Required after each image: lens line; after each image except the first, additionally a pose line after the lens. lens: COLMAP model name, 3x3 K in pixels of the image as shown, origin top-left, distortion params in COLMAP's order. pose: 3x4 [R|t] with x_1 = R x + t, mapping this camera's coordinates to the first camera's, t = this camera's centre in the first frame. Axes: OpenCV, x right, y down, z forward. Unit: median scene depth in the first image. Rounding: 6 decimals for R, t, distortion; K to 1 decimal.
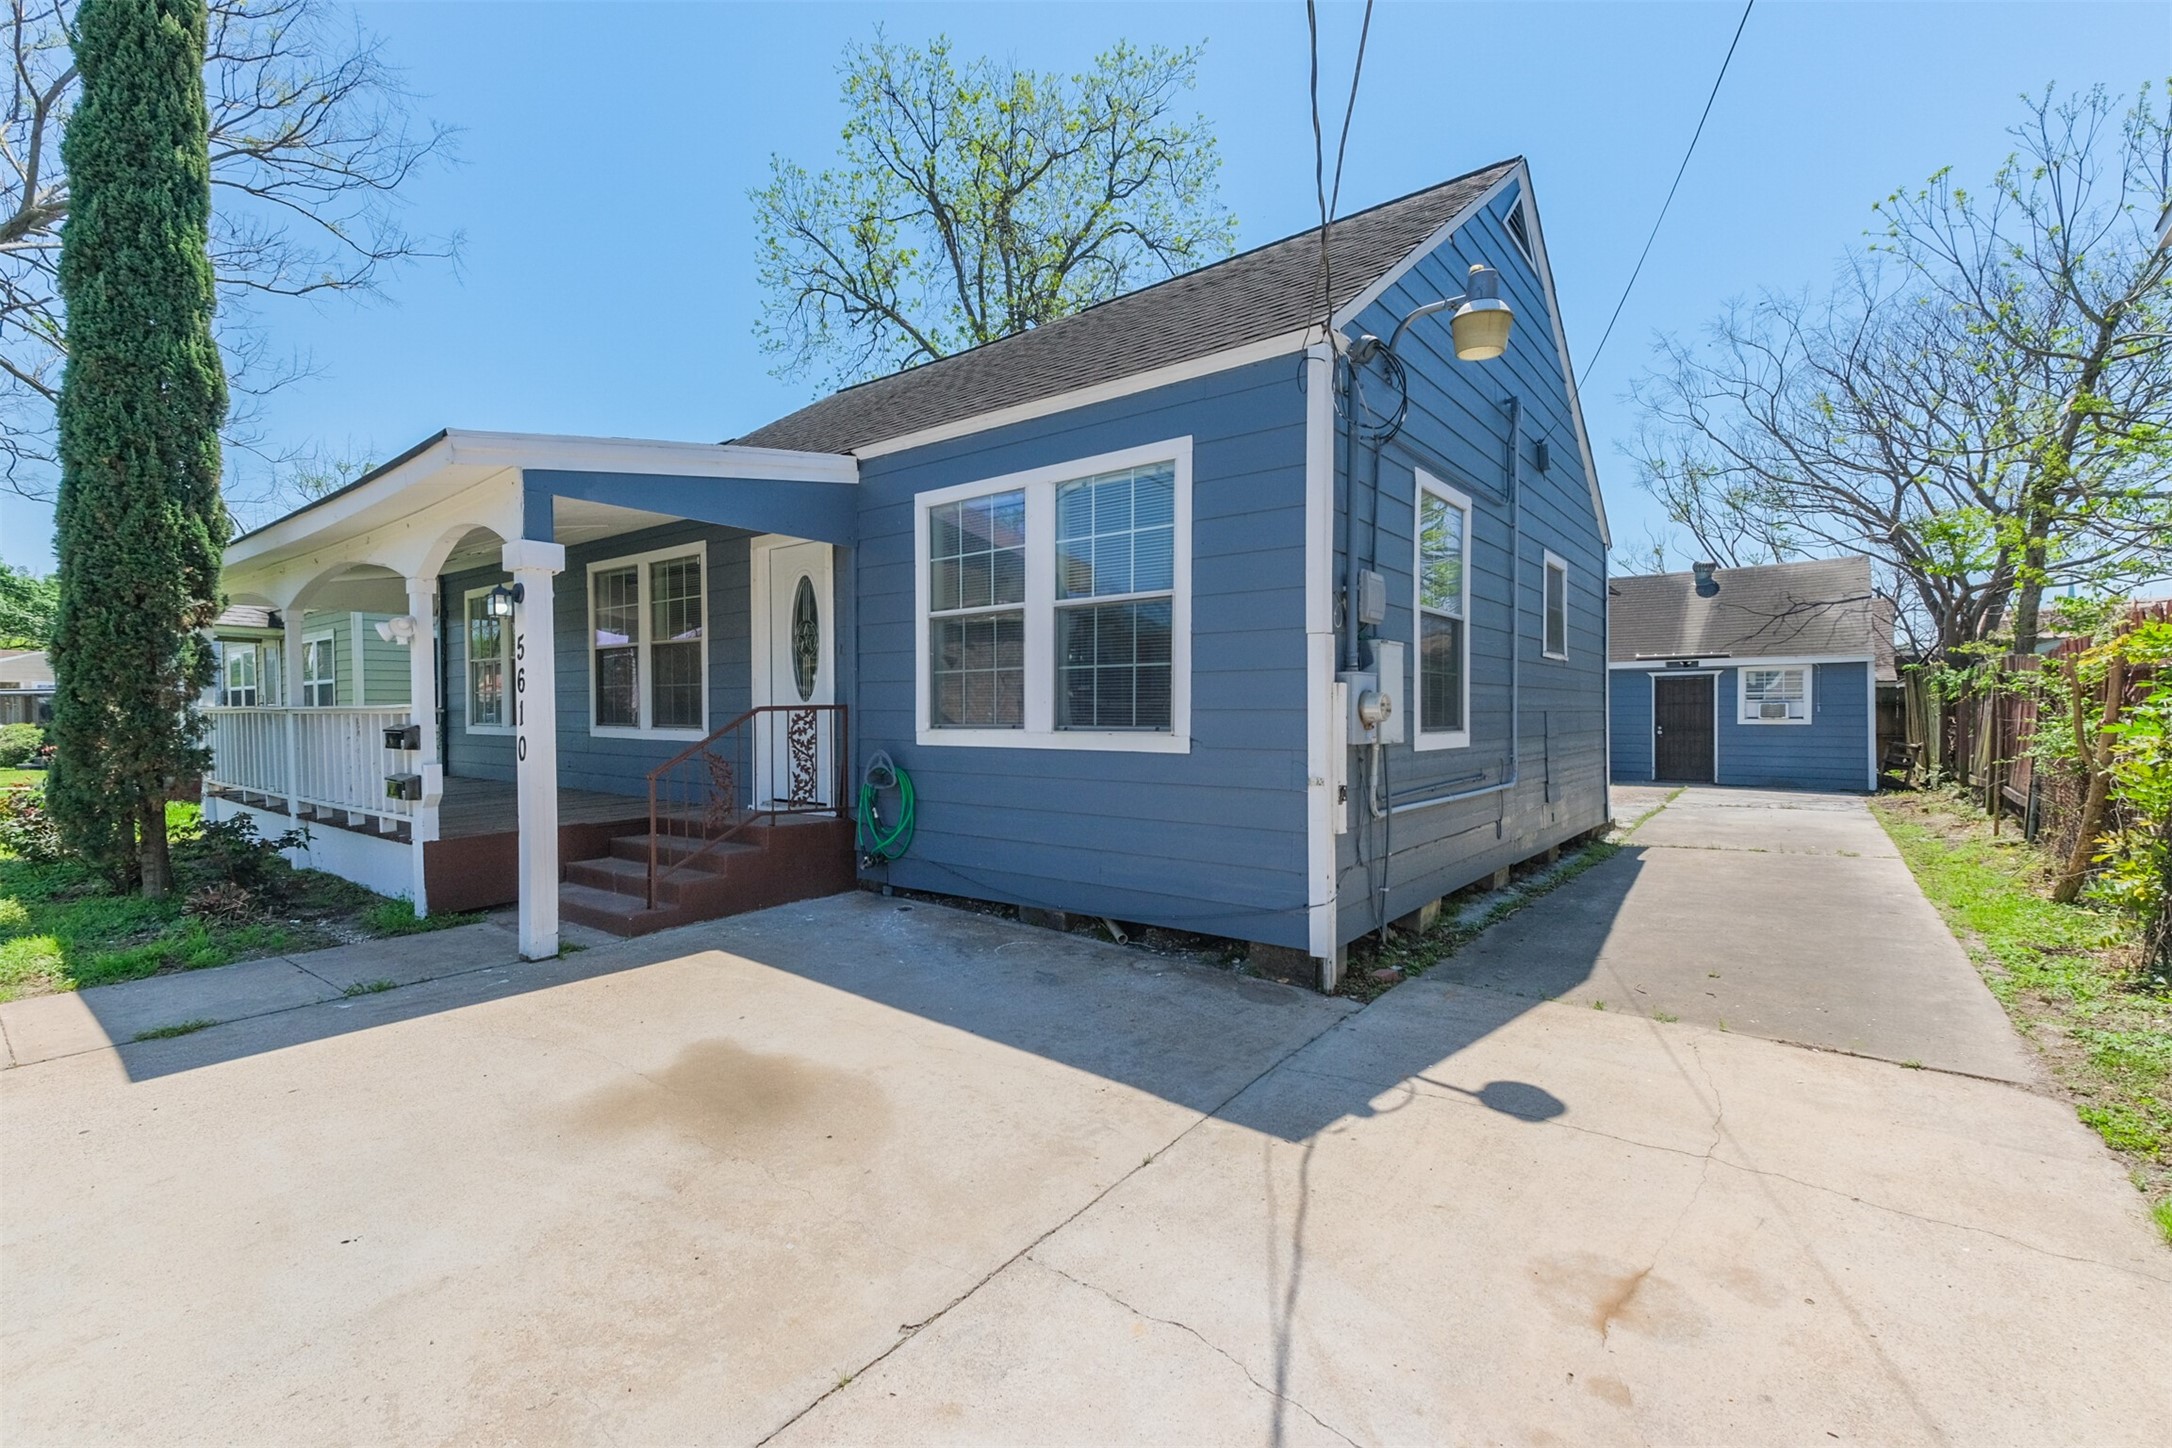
lens RADIAL K [[946.7, 0, 1081.2], [0, 946.7, 721.1], [0, 0, 1]] dist [0.011791, -0.000442]
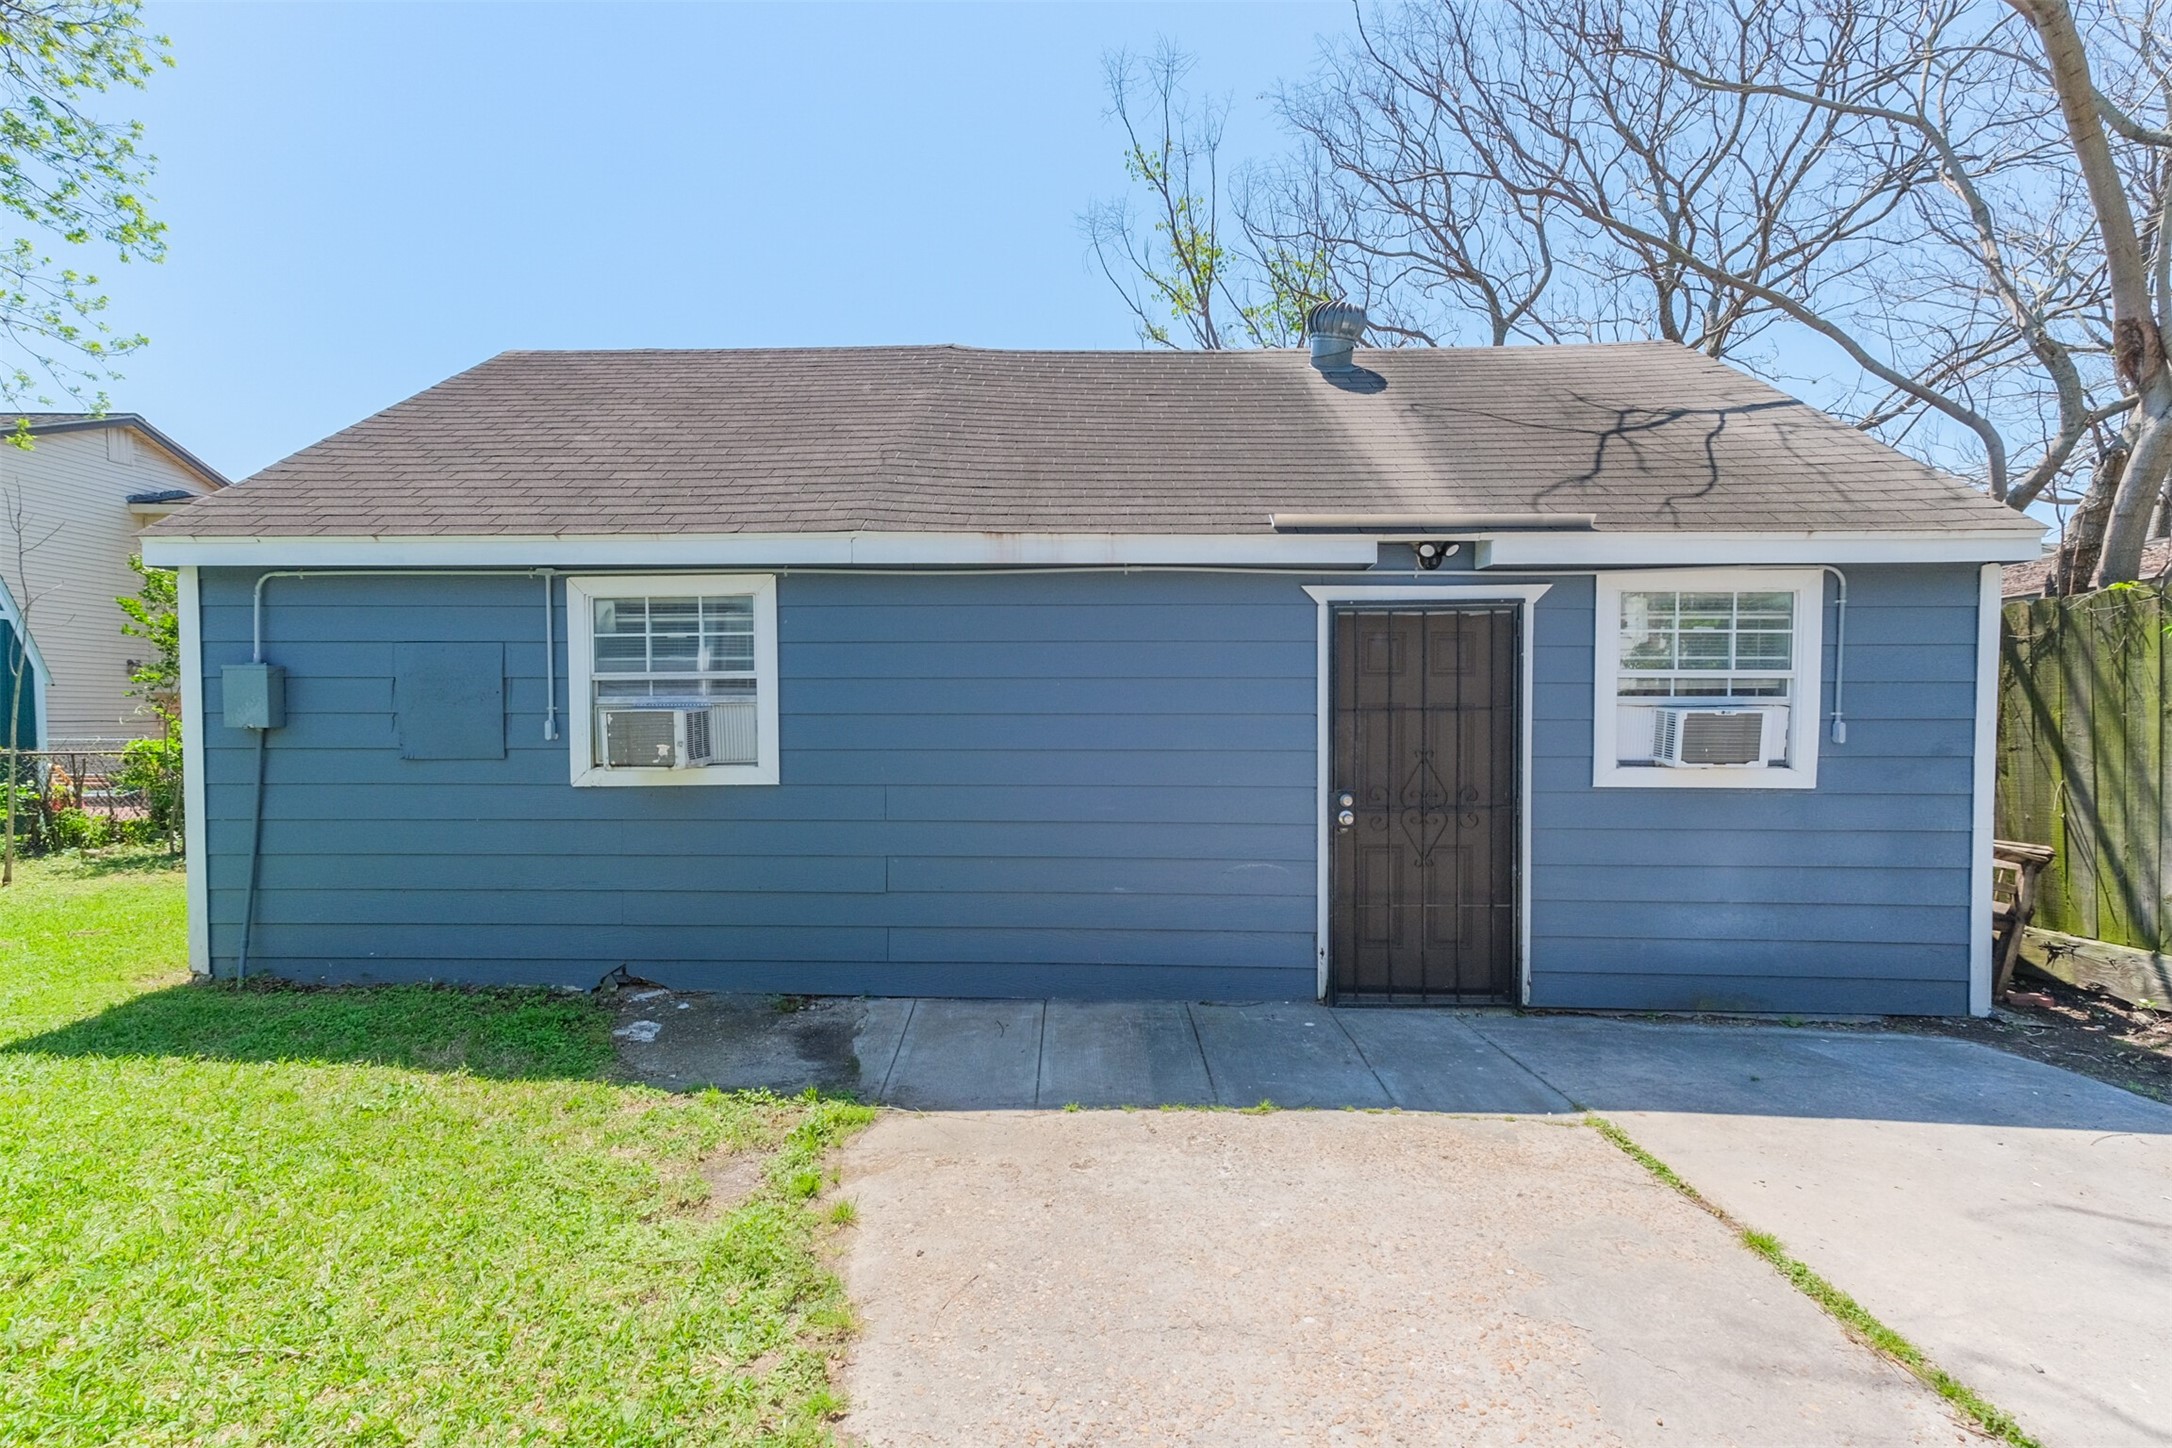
lens RADIAL K [[946.7, 0, 1085.8], [0, 946.7, 726.6], [0, 0, 1]] dist [0.011791, -0.000442]
pose [[0.809406, -0.000286, 0.587249, 0.418970], [0.004944, 0.999968, -0.006328, -0.012540], [-0.587228, 0.008025, 0.809382, 0.871280]]
